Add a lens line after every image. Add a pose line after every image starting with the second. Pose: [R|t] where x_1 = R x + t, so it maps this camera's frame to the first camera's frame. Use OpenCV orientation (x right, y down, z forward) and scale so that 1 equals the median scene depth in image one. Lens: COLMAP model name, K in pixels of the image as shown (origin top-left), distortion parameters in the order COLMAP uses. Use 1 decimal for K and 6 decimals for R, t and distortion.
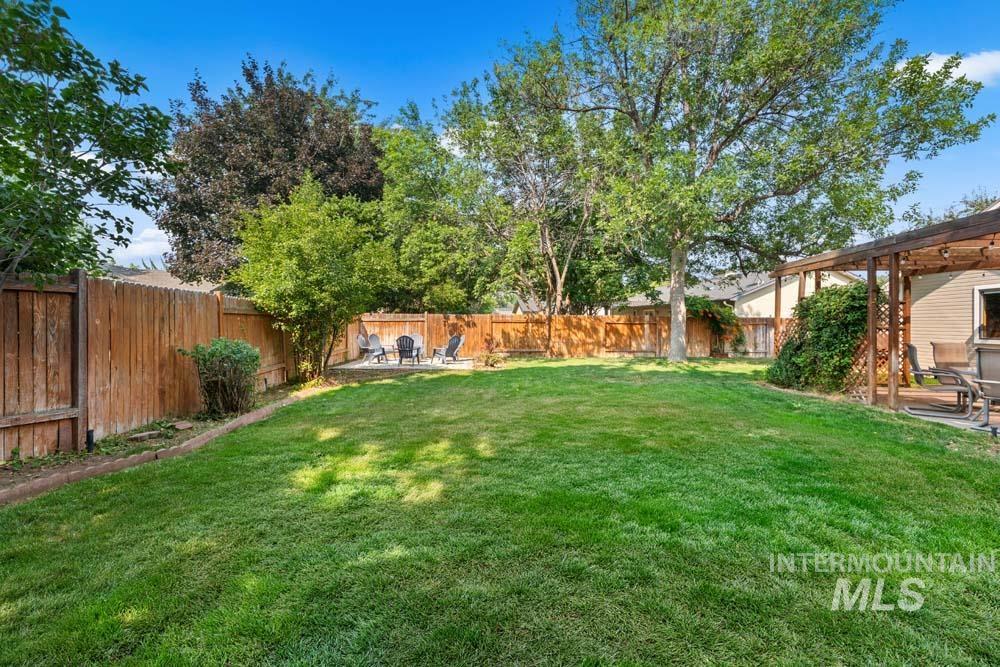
lens RADIAL K [[400.6, 0, 499.9], [0, 400.6, 319.9], [0, 0, 1]] dist [-0.002173, -0.000070]
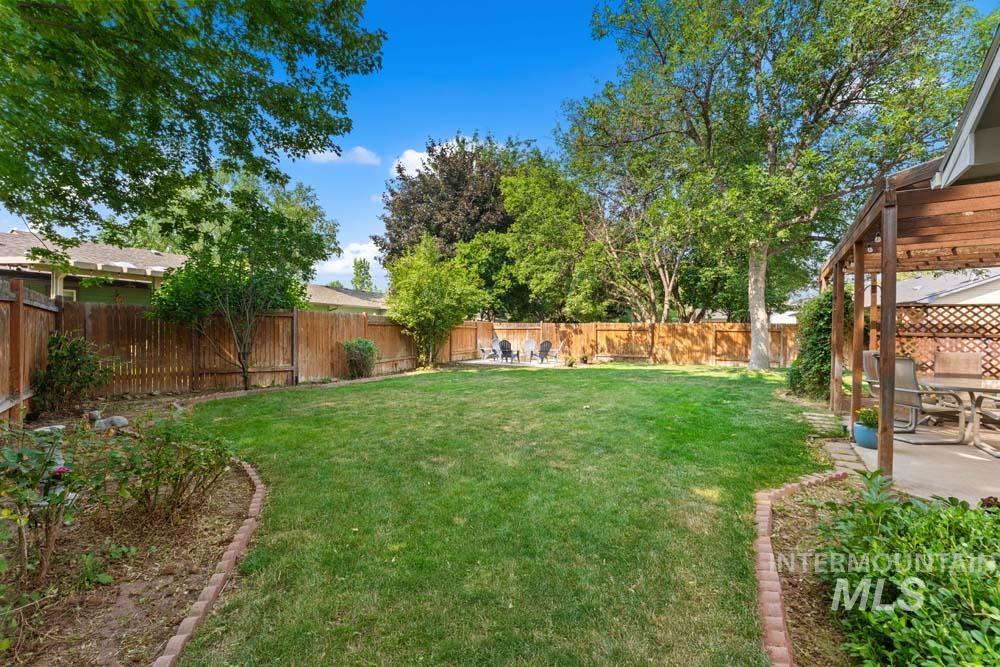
lens RADIAL K [[393.6, 0, 500.0], [0, 393.6, 333.5], [0, 0, 1]] dist [-0.000798, -0.000065]
pose [[0.881554, 0.004282, -0.472063, 0.262663], [0.002235, 0.999910, 0.013245, 0.000650], [0.472078, -0.012731, 0.881465, -0.108391]]
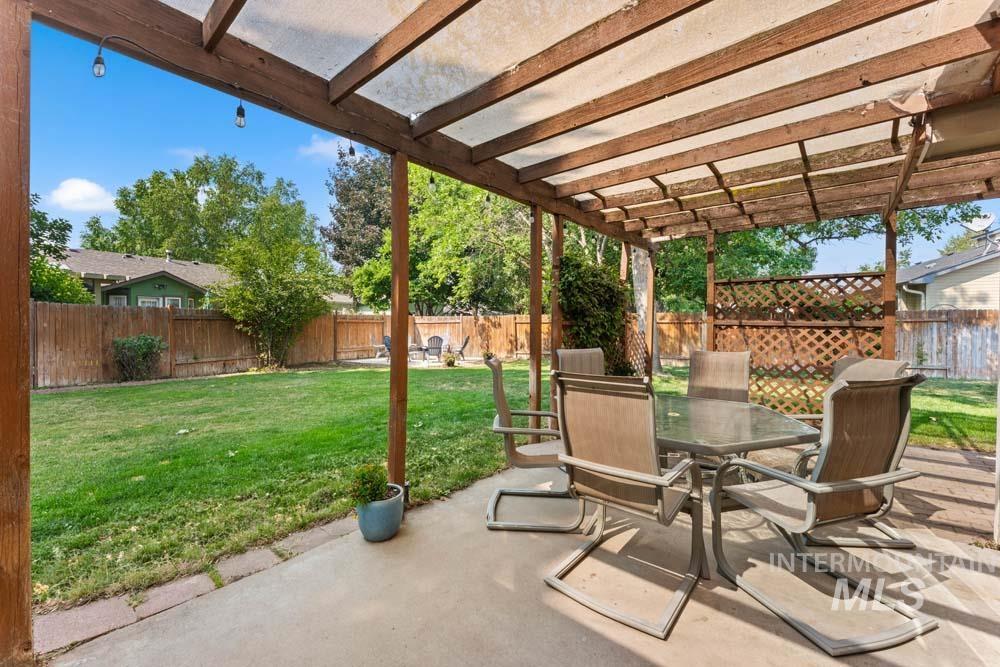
lens RADIAL K [[400.6, 0, 499.9], [0, 400.6, 319.9], [0, 0, 1]] dist [-0.002173, -0.000070]
pose [[0.830786, -0.015351, -0.556380, 0.491182], [0.012649, 0.999882, -0.008700, 0.006663], [0.556448, 0.000191, 0.830882, 0.162085]]
